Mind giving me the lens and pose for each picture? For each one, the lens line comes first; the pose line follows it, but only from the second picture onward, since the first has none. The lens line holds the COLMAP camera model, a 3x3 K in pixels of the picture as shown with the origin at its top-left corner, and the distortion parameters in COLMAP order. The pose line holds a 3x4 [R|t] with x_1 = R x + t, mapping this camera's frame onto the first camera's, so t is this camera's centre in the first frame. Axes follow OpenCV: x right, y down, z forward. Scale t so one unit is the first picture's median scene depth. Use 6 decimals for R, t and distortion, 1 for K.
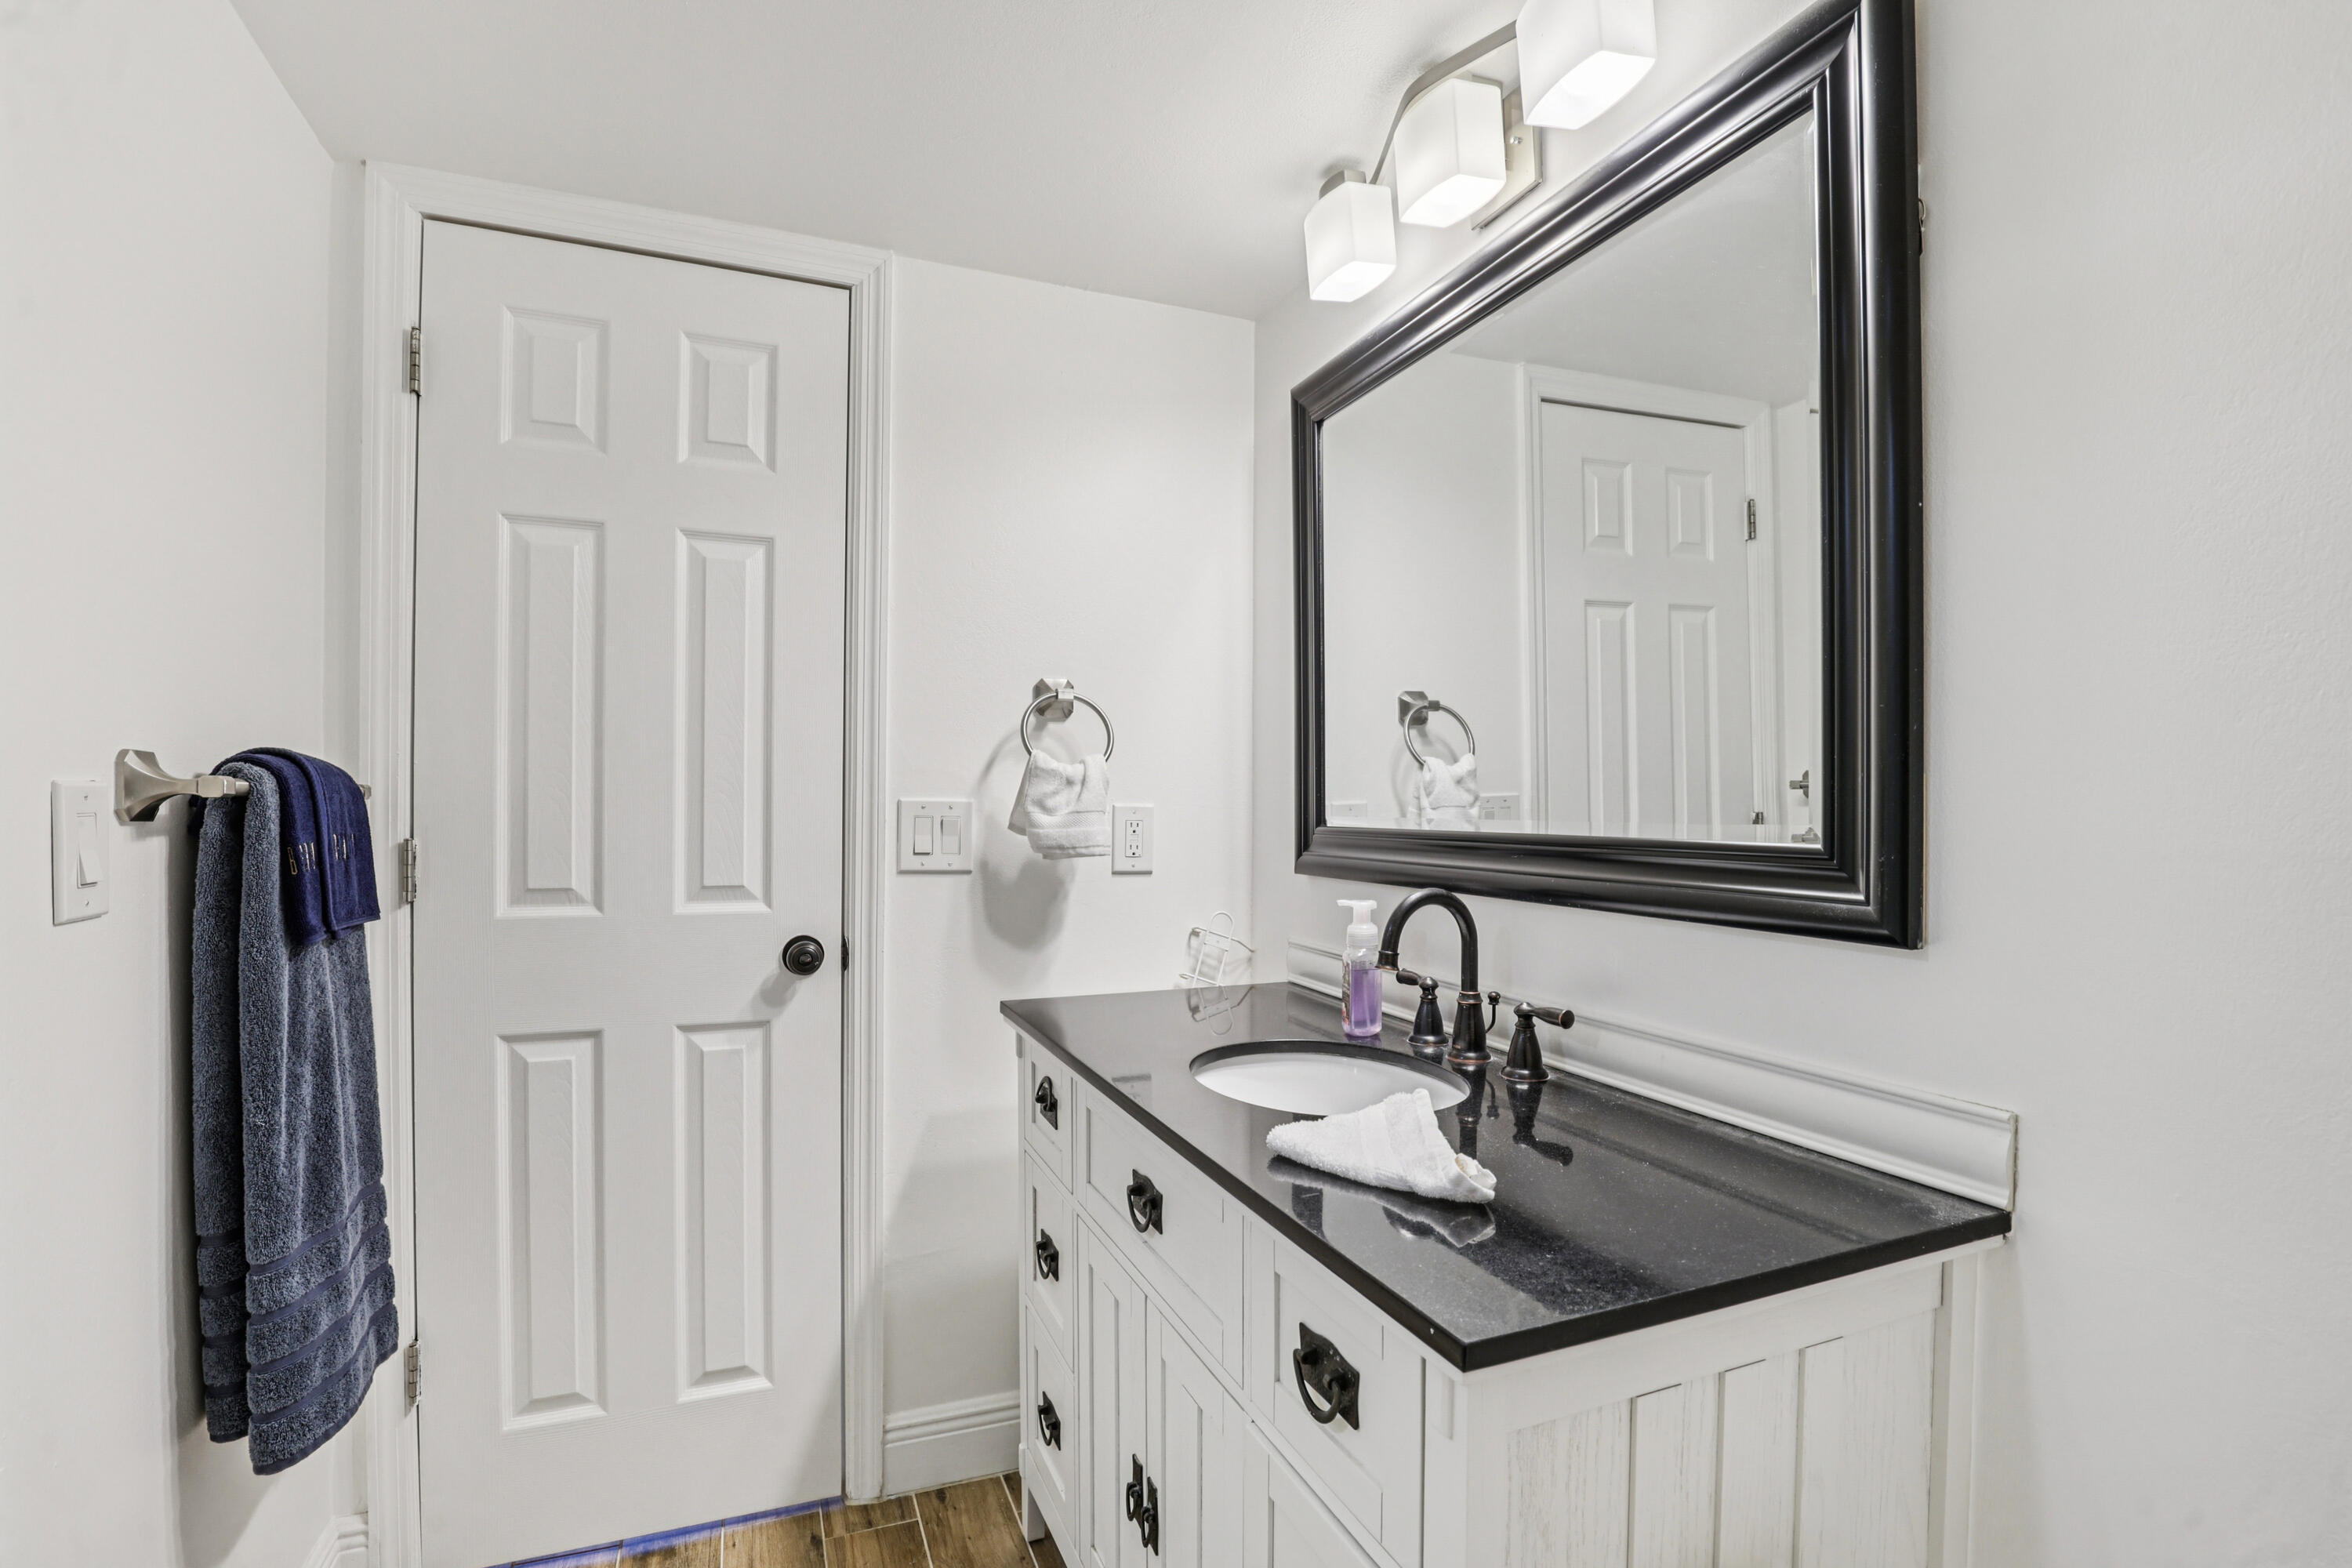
lens RADIAL K [[1098.3, 0, 1184.7], [0, 1098.3, 800.2], [0, 0, 1]] dist [-0.031433, 0.003729]
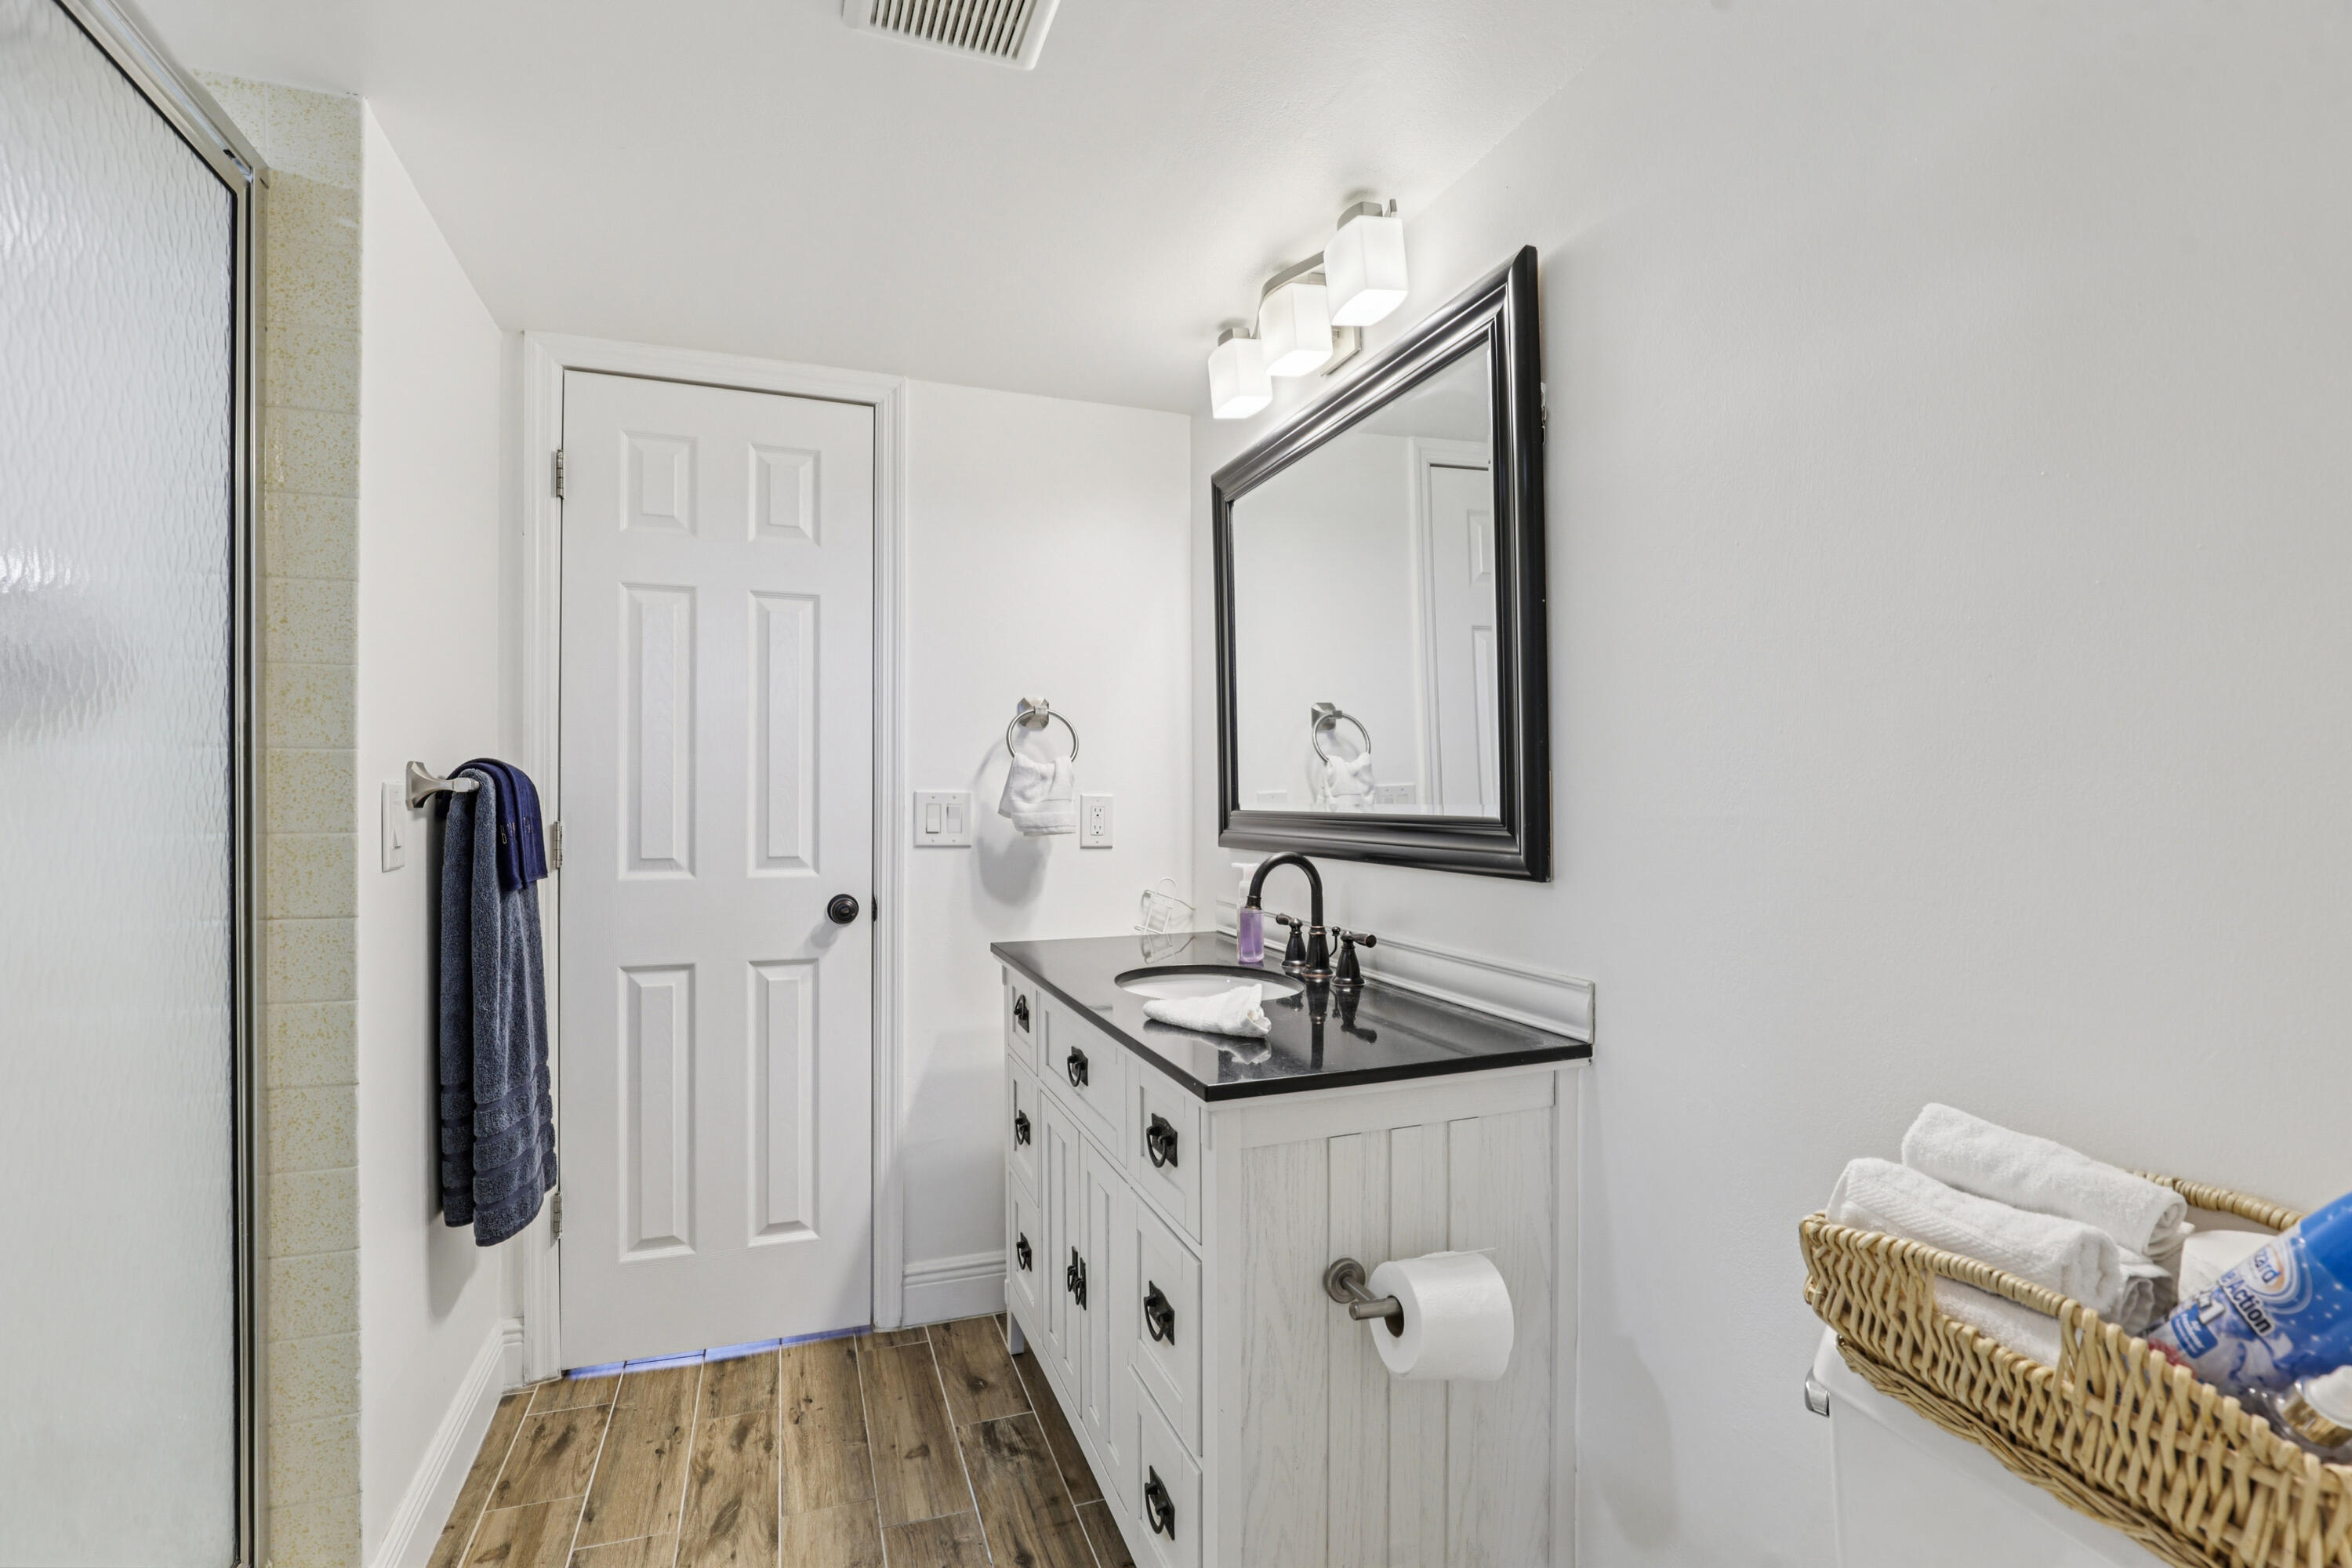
lens RADIAL K [[1098.3, 0, 1189.2], [0, 1098.3, 779.1], [0, 0, 1]] dist [-0.031433, 0.003729]
pose [[0.999744, -0.006356, -0.021736, 0.115794], [0.006112, 0.999918, -0.011259, 0.001898], [0.021806, 0.011124, 0.999700, -0.362698]]
